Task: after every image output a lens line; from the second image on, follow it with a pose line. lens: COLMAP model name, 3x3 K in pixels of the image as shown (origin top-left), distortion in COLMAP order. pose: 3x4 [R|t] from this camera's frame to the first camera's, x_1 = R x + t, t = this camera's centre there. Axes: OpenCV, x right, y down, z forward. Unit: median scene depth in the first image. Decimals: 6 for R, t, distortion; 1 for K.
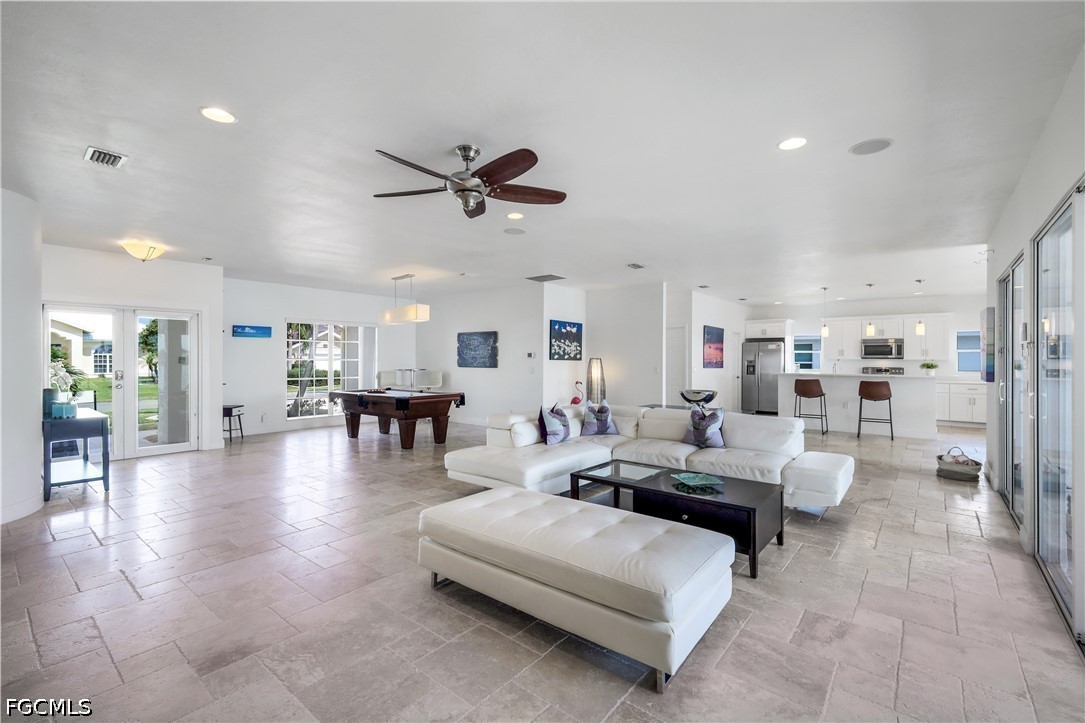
lens RADIAL K [[479.2, 0, 537.6], [0, 479.2, 360.9], [0, 0, 1]] dist [0.002981, 0.000135]
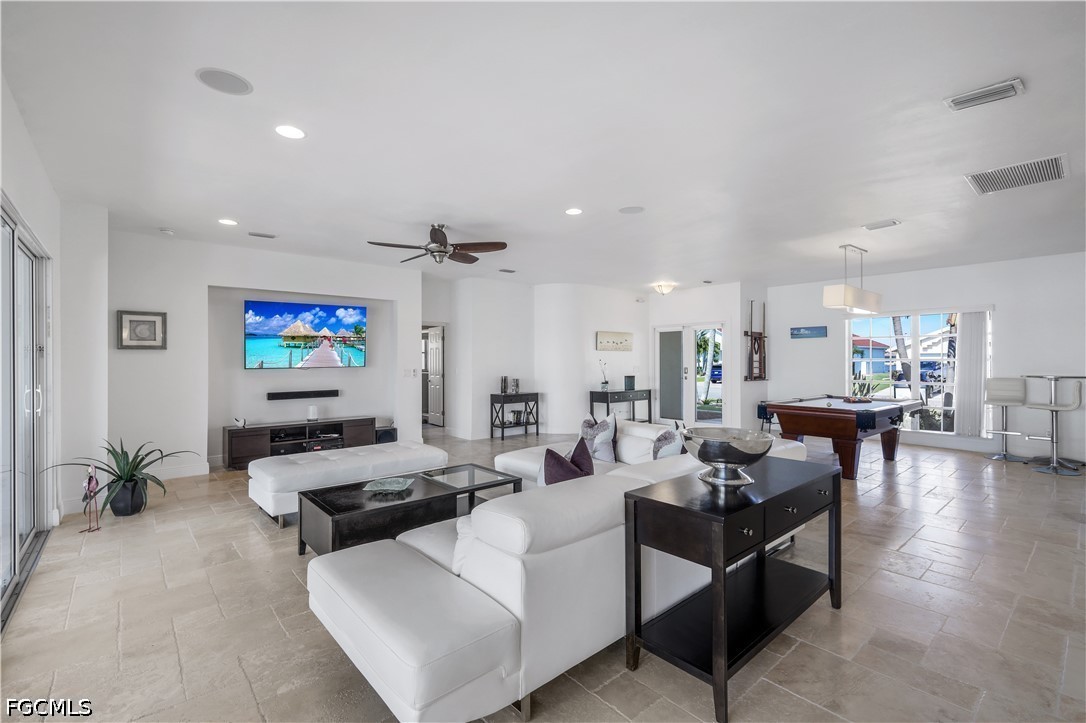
lens RADIAL K [[479.7, 0, 545.6], [0, 479.7, 363.0], [0, 0, 1]] dist [0.002981, 0.000135]
pose [[-0.163447, 0.004089, -0.986544, 1.383335], [0.001827, 0.999991, 0.003842, -0.001915], [0.986550, -0.001175, -0.163453, 1.650281]]
